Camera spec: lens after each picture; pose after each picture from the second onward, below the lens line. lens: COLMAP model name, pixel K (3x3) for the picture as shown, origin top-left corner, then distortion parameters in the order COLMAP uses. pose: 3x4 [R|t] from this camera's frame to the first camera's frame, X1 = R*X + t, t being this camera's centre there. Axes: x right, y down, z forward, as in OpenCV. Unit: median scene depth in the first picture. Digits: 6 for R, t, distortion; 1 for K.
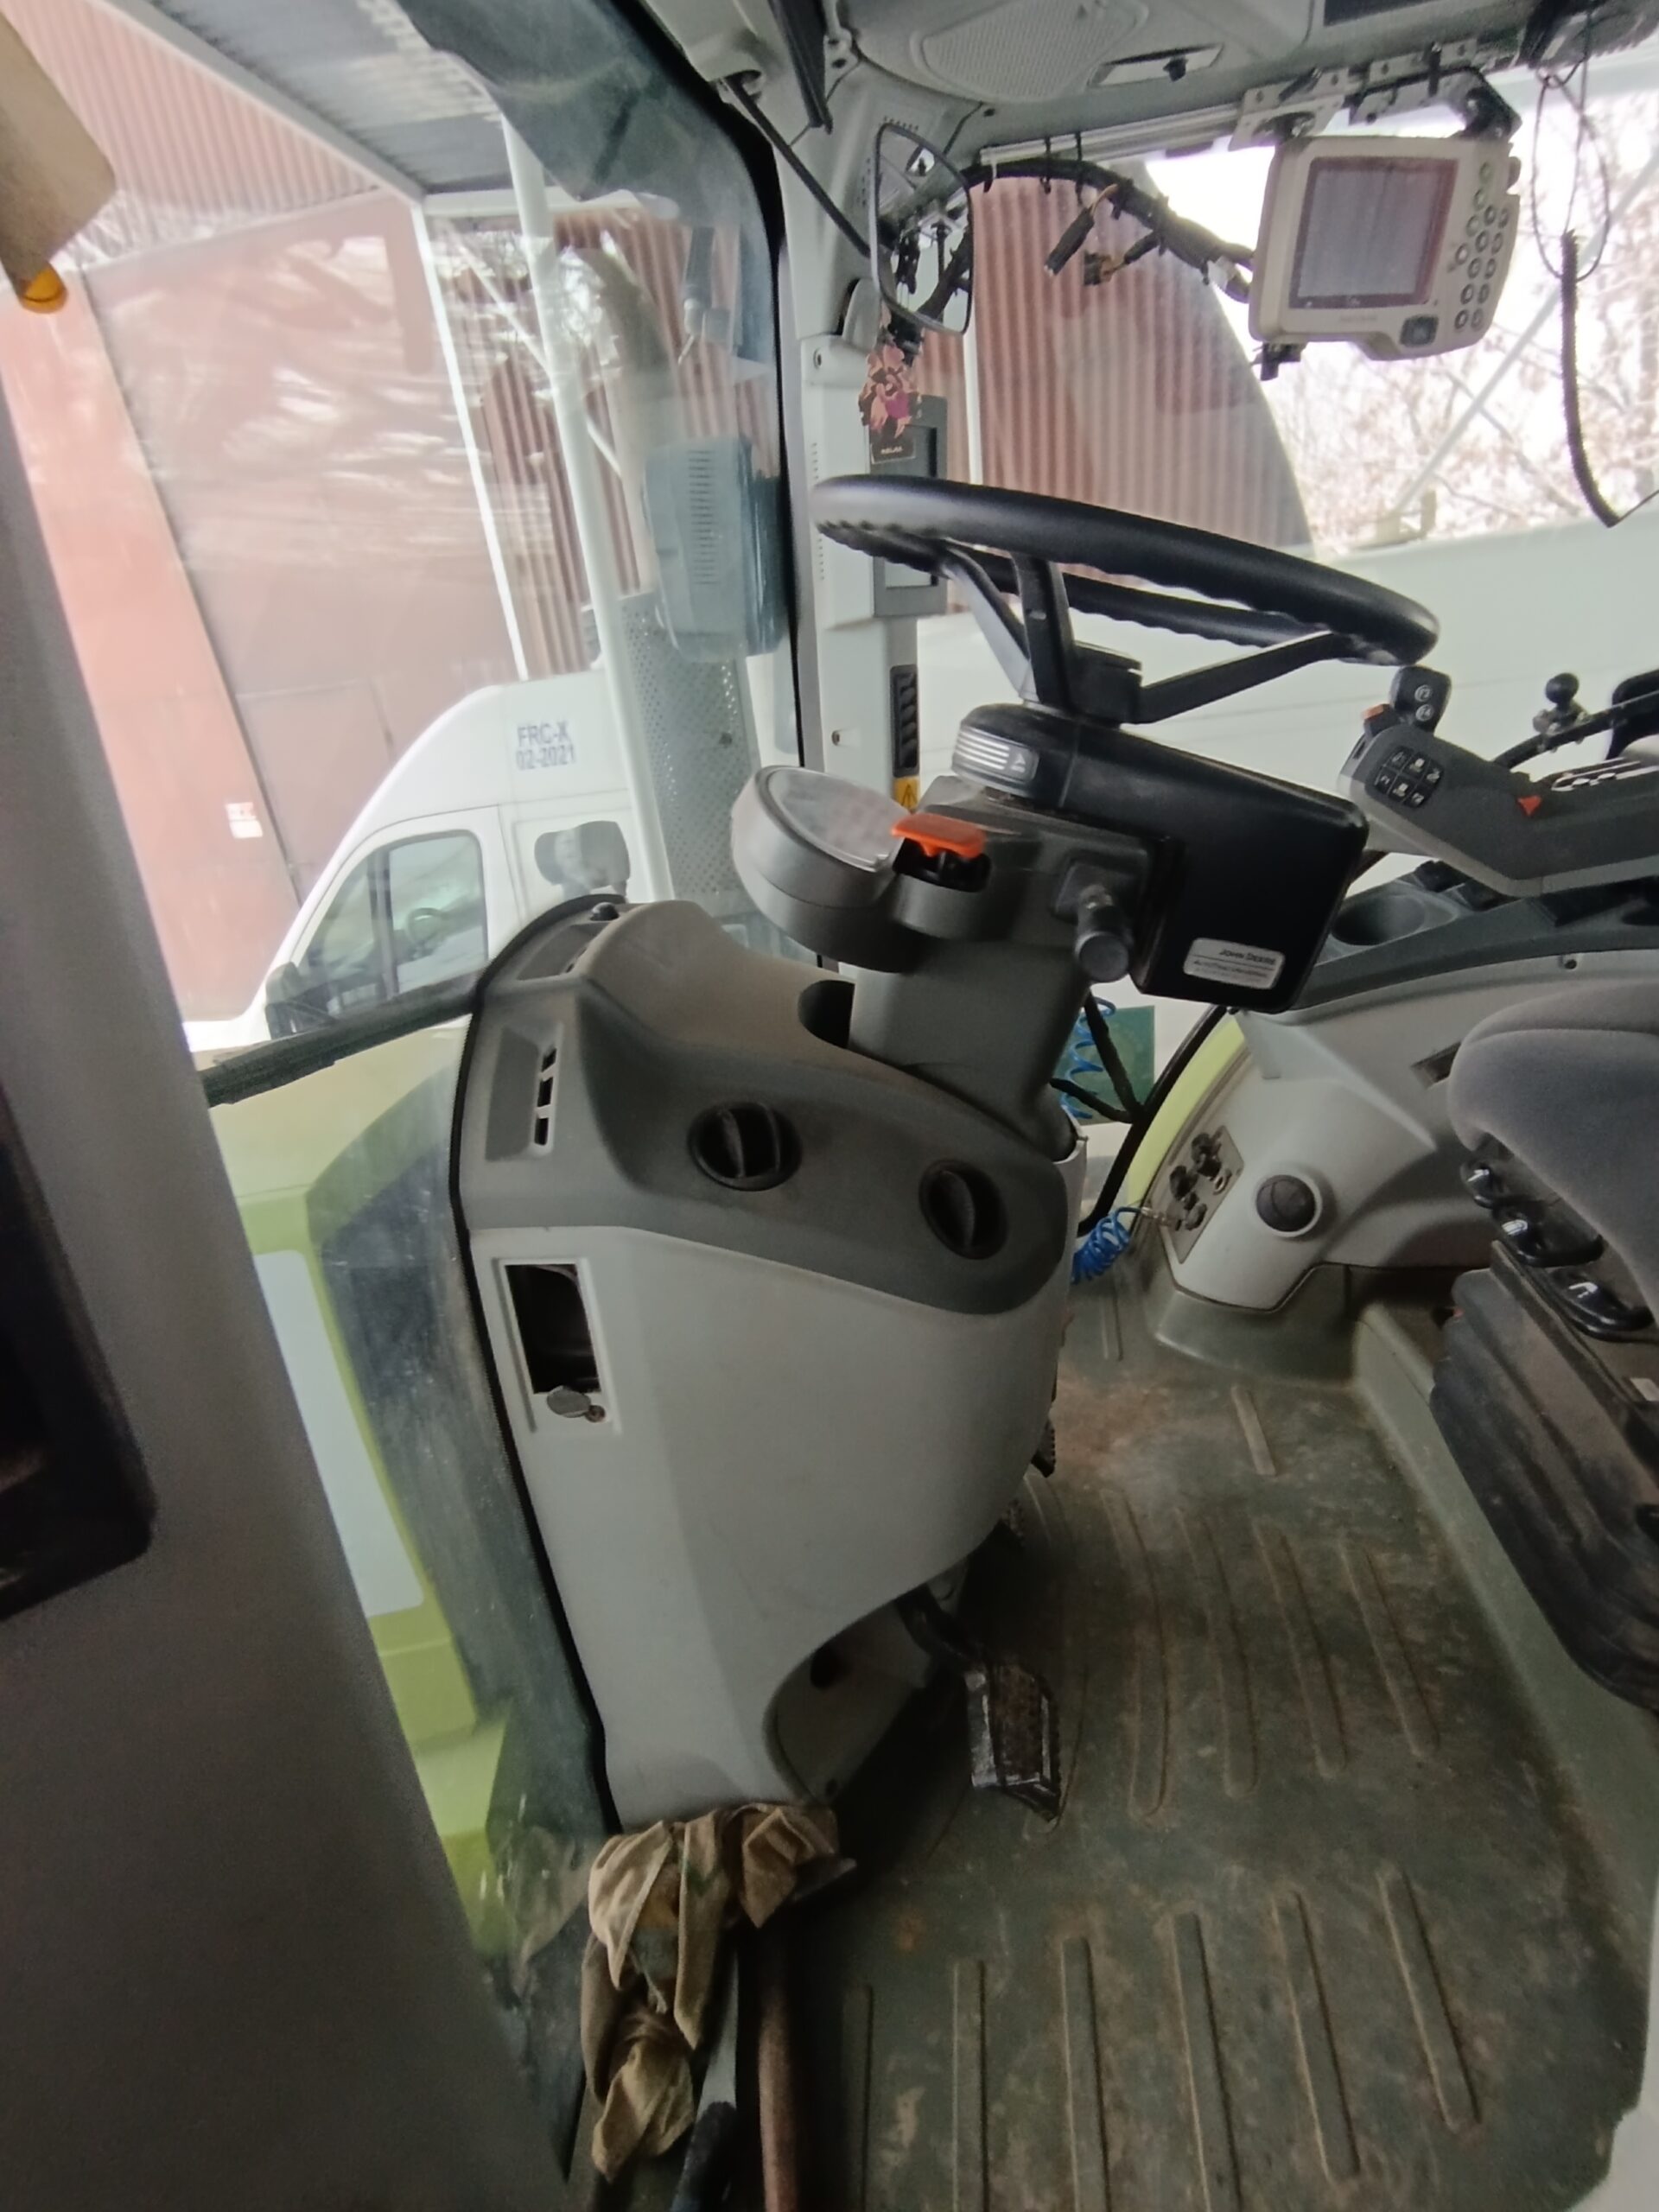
lens RADIAL K [[1023.8, 0, 829.6], [0, 1023.8, 1113.9], [0, 0, 1]] dist [0.010184, 0.005328]
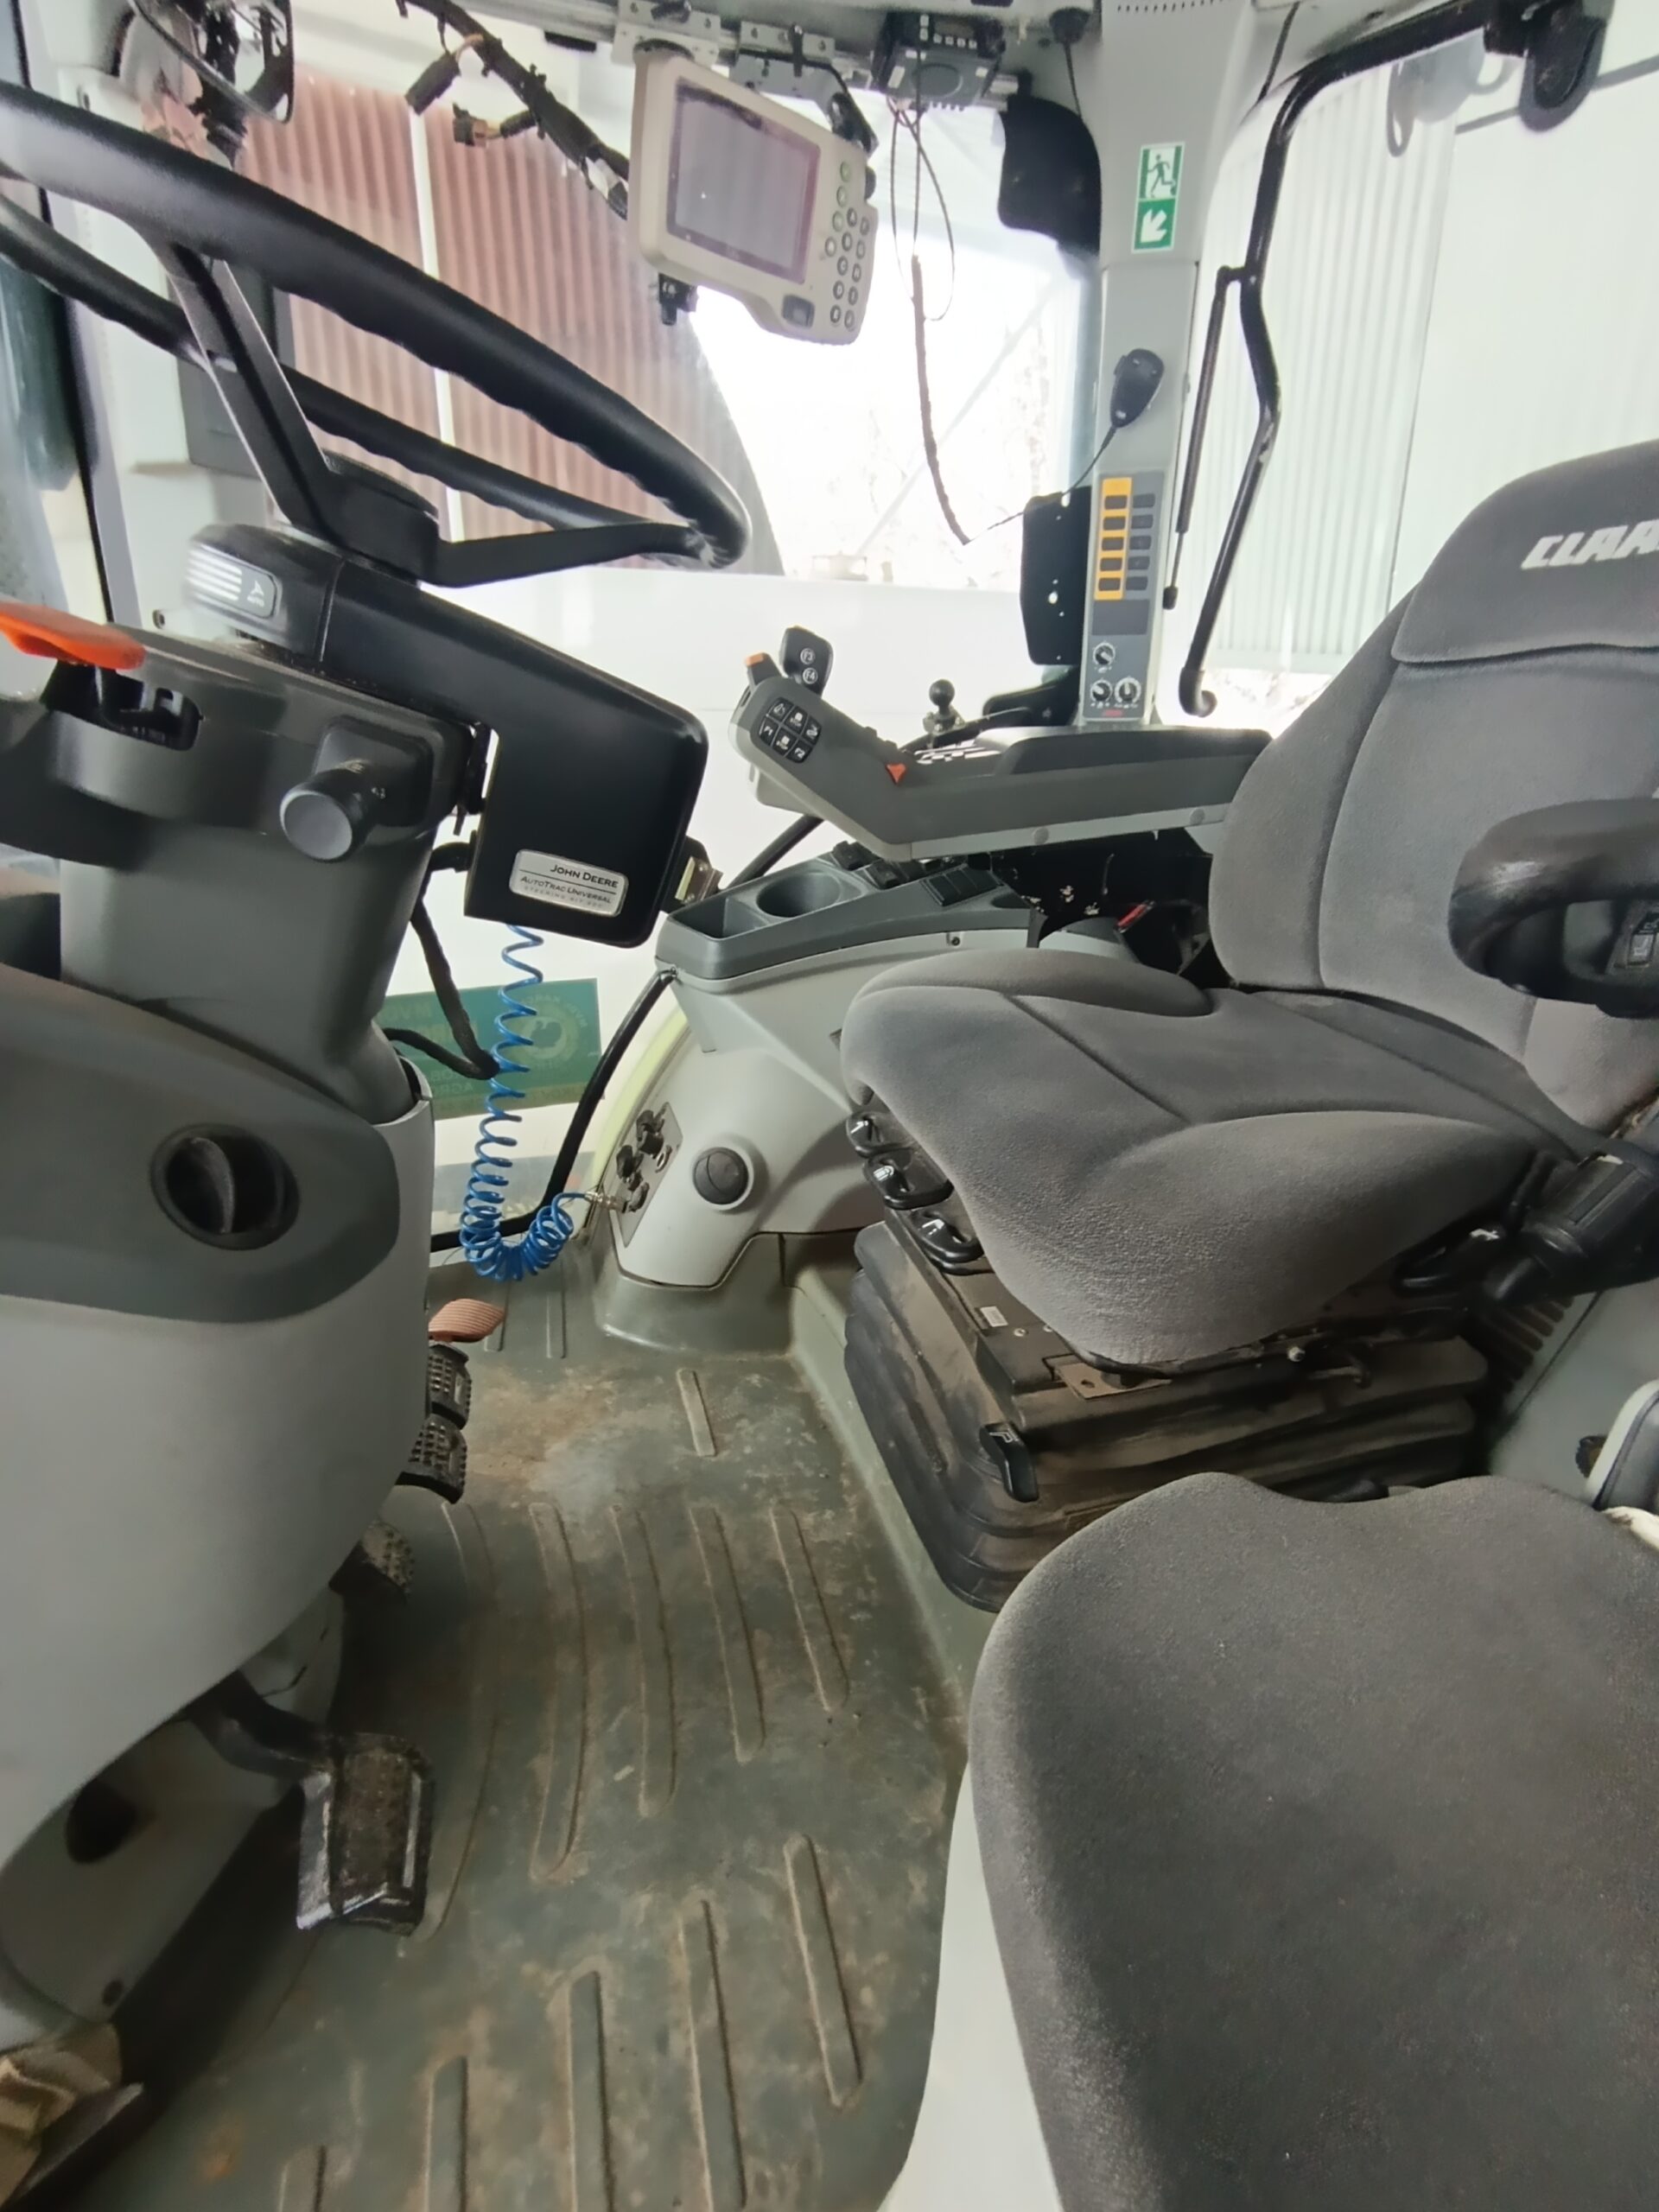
lens RADIAL K [[1023.8, 0, 829.6], [0, 1023.8, 1113.9], [0, 0, 1]] dist [0.010184, 0.005328]
pose [[0.897608, -0.024499, 0.440114, 0.138088], [0.027950, 0.999608, -0.001361, 0.040680], [-0.439908, 0.013523, 0.897941, 0.091339]]
